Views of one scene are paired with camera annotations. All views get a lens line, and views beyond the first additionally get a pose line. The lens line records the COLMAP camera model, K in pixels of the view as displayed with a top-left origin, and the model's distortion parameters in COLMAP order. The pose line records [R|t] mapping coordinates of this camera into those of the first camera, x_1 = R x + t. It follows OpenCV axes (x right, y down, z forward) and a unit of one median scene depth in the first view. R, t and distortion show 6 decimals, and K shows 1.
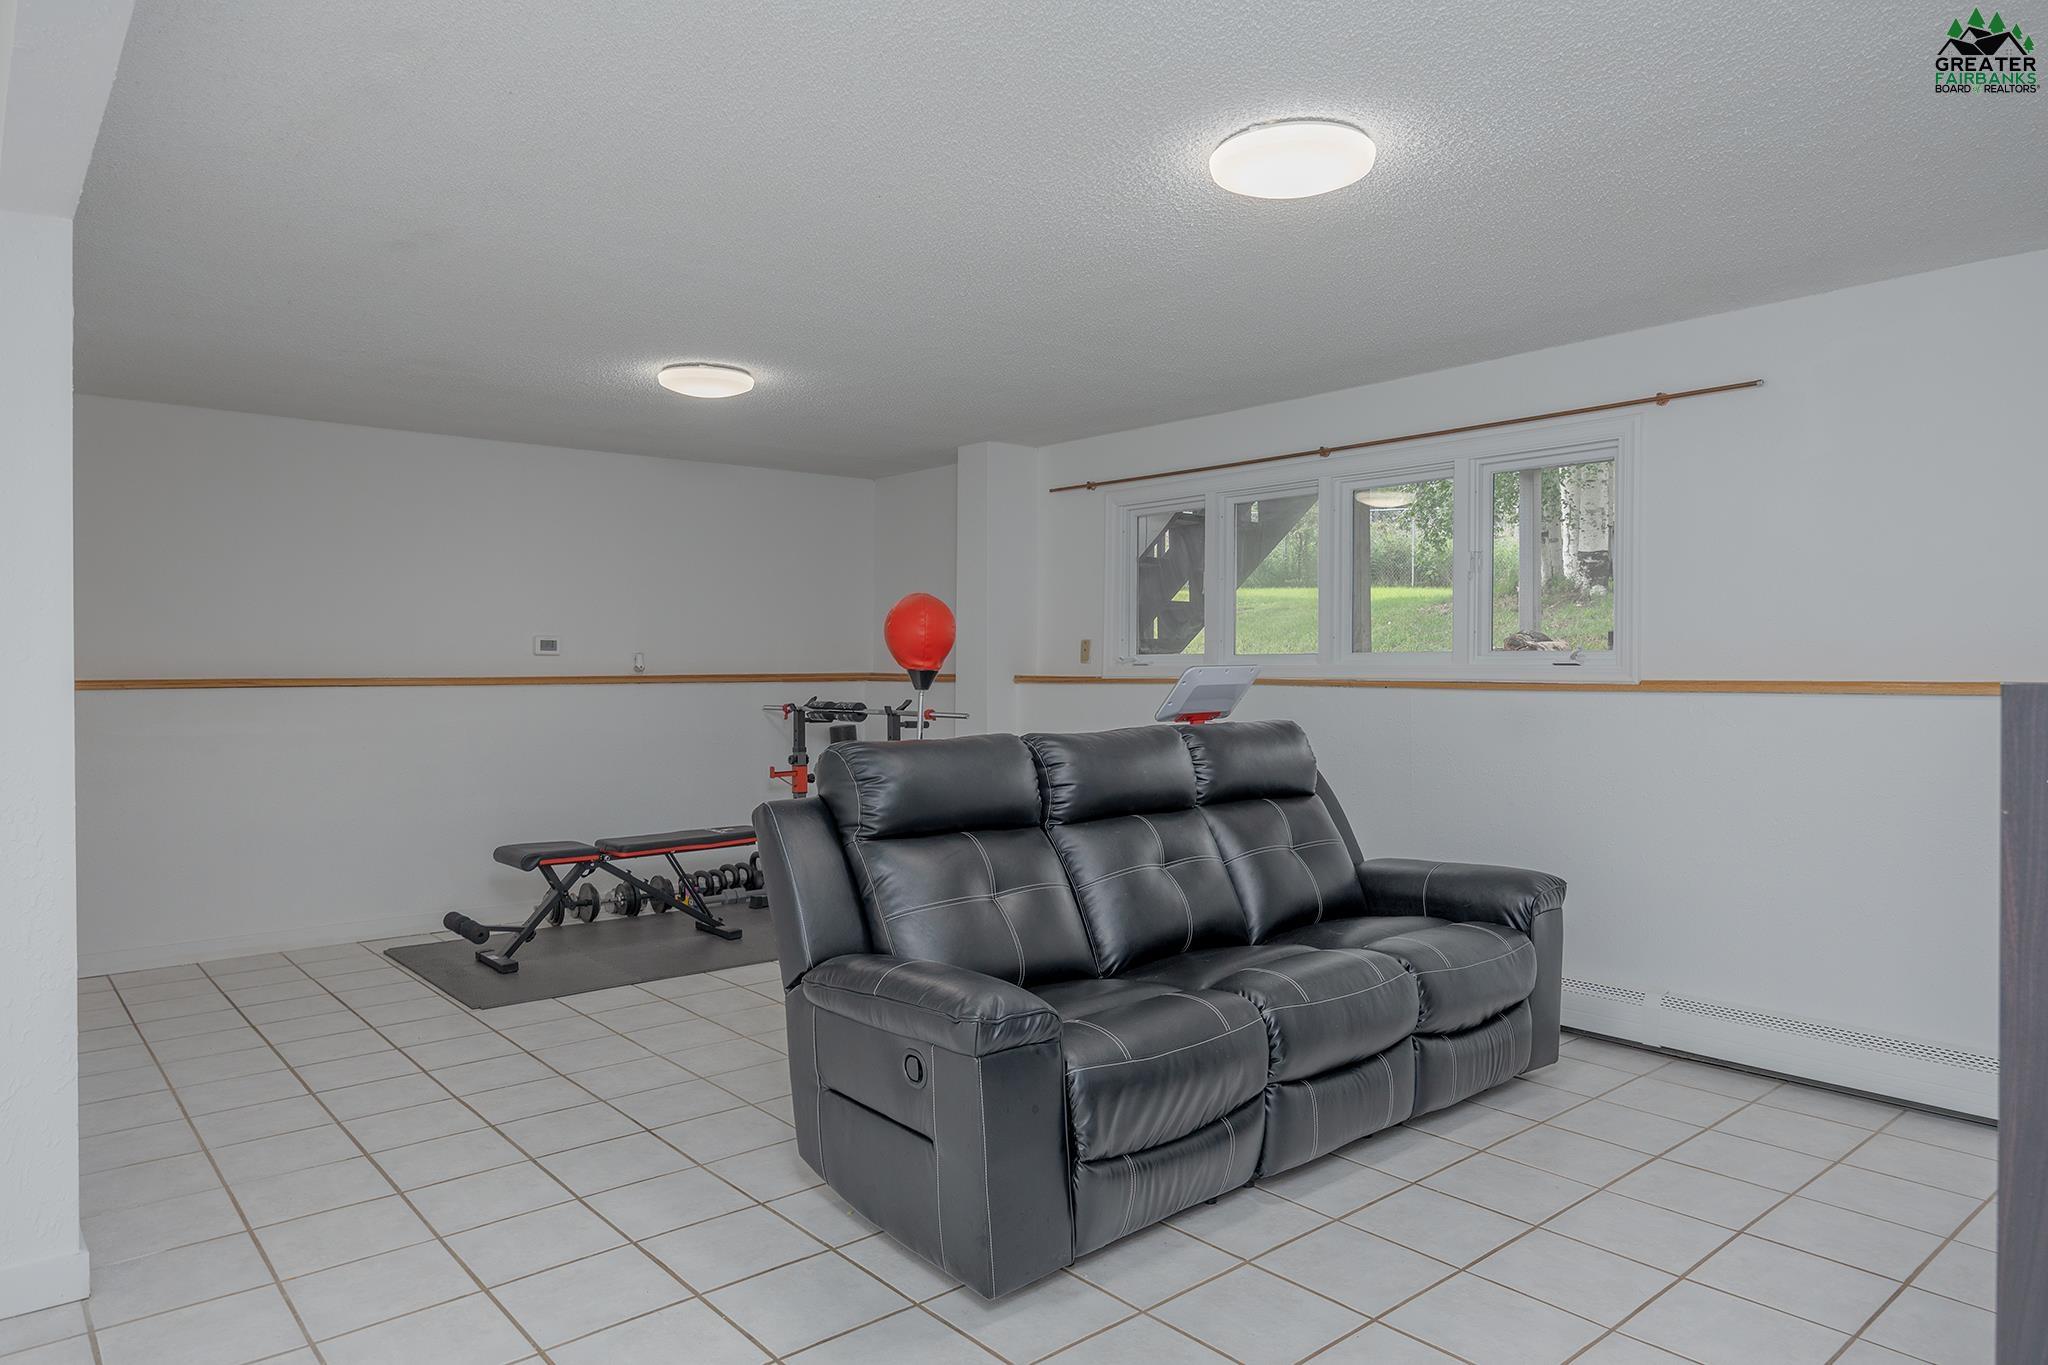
lens RADIAL K [[1270.2, 0, 1024.0], [0, 1270.2, 682.5], [0, 0, 1]] dist [-0.002777, 0.000000]
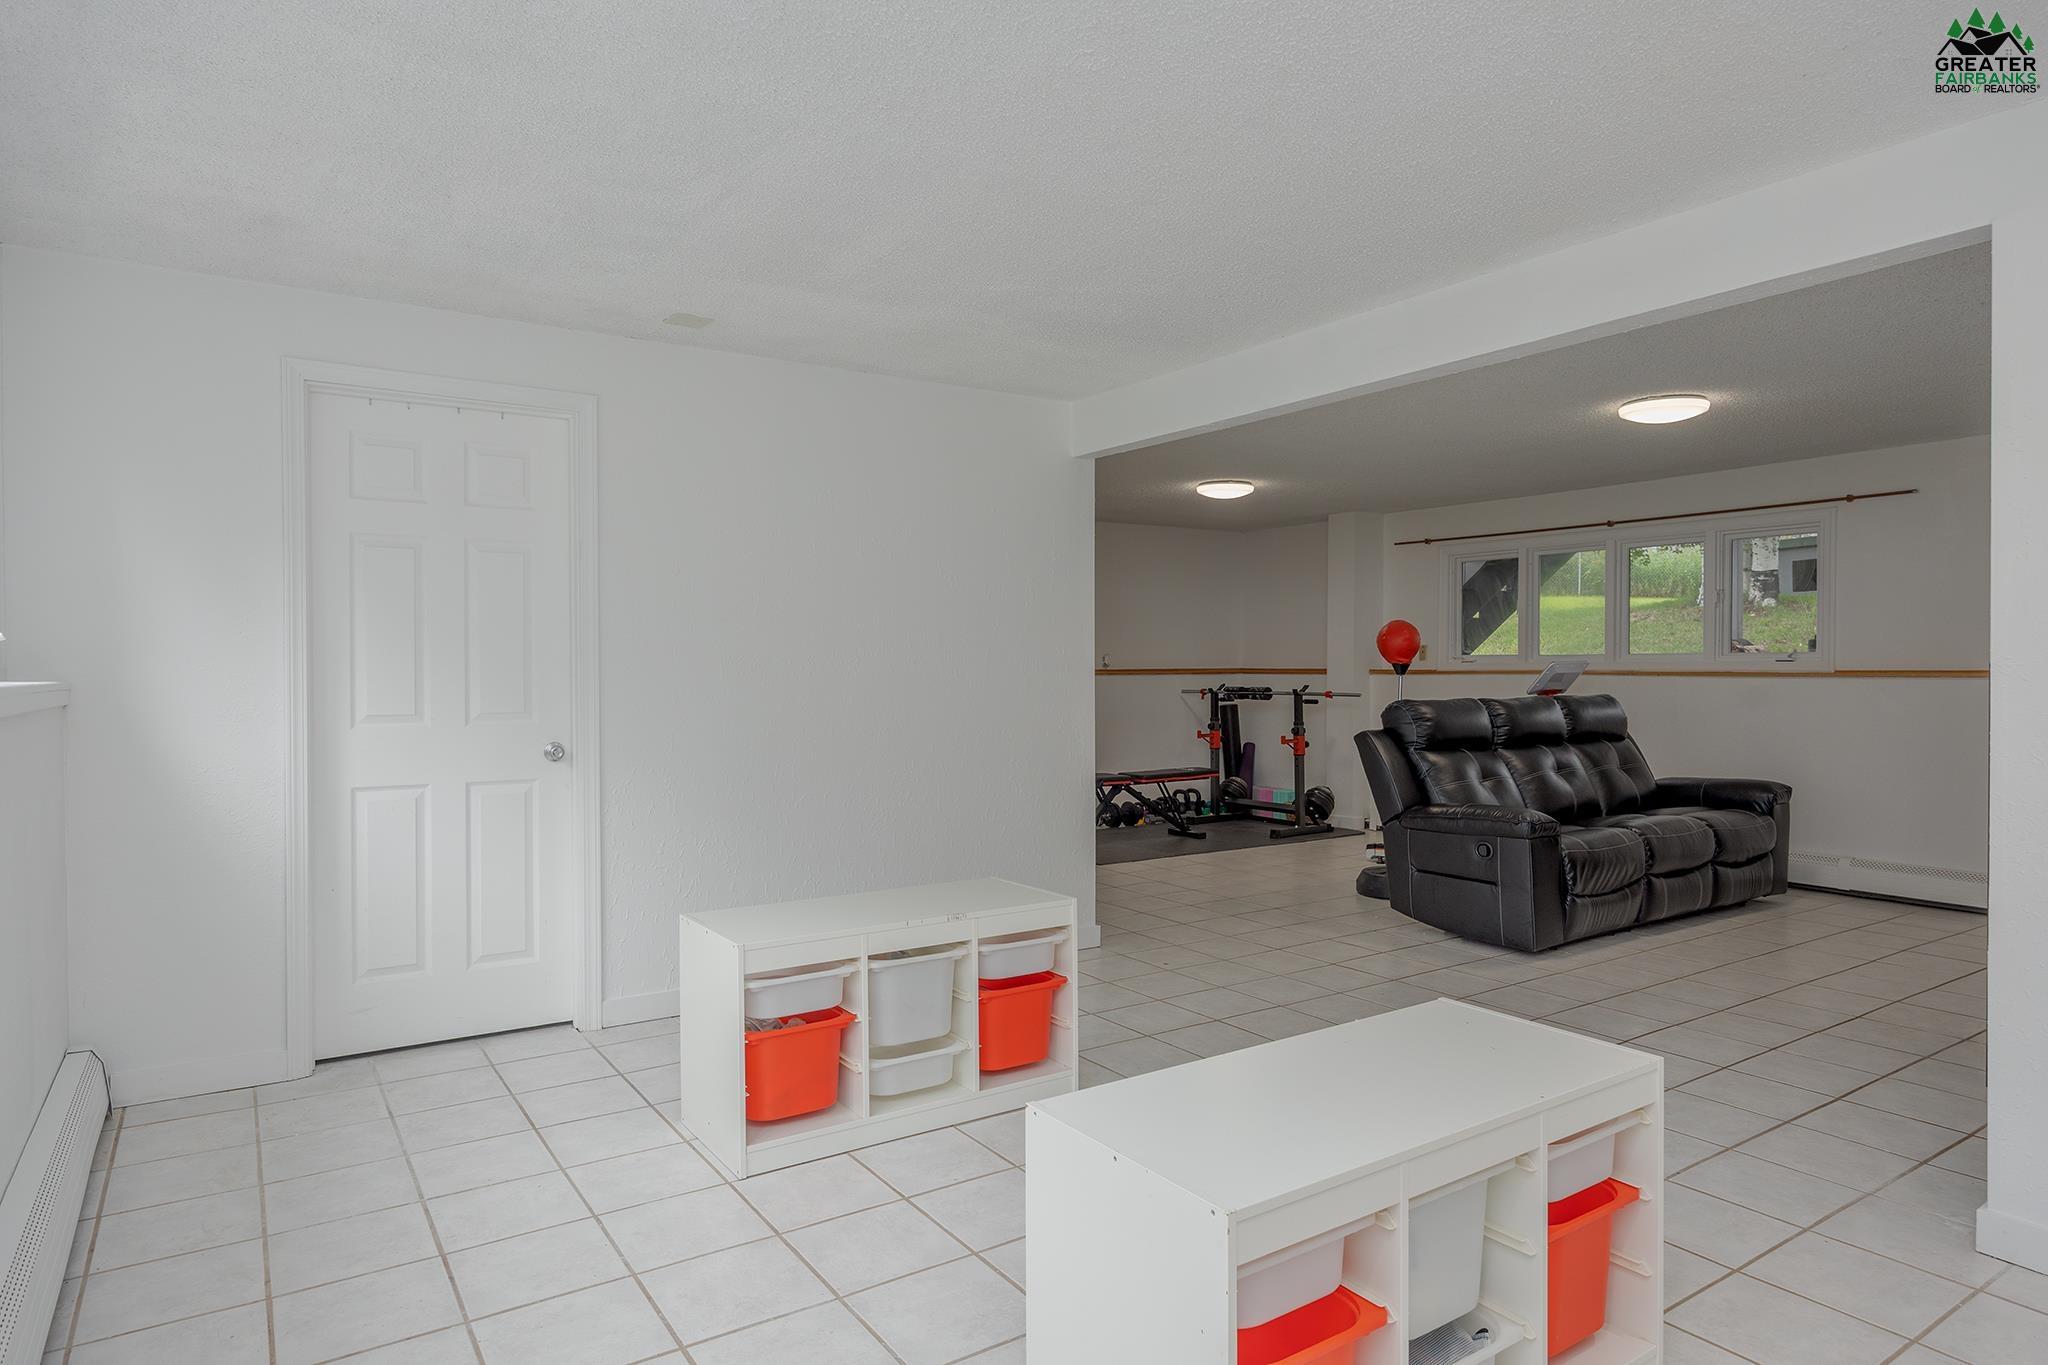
lens RADIAL K [[1190.5, 0, 1024.0], [0, 1190.5, 682.5], [0, 0, 1]] dist [-0.001314, -0.000616]
pose [[0.993394, 0.001646, -0.114742, -0.393826], [-0.001626, 0.999999, 0.000264, 0.016262], [0.114742, -0.000075, 0.993395, -0.670472]]
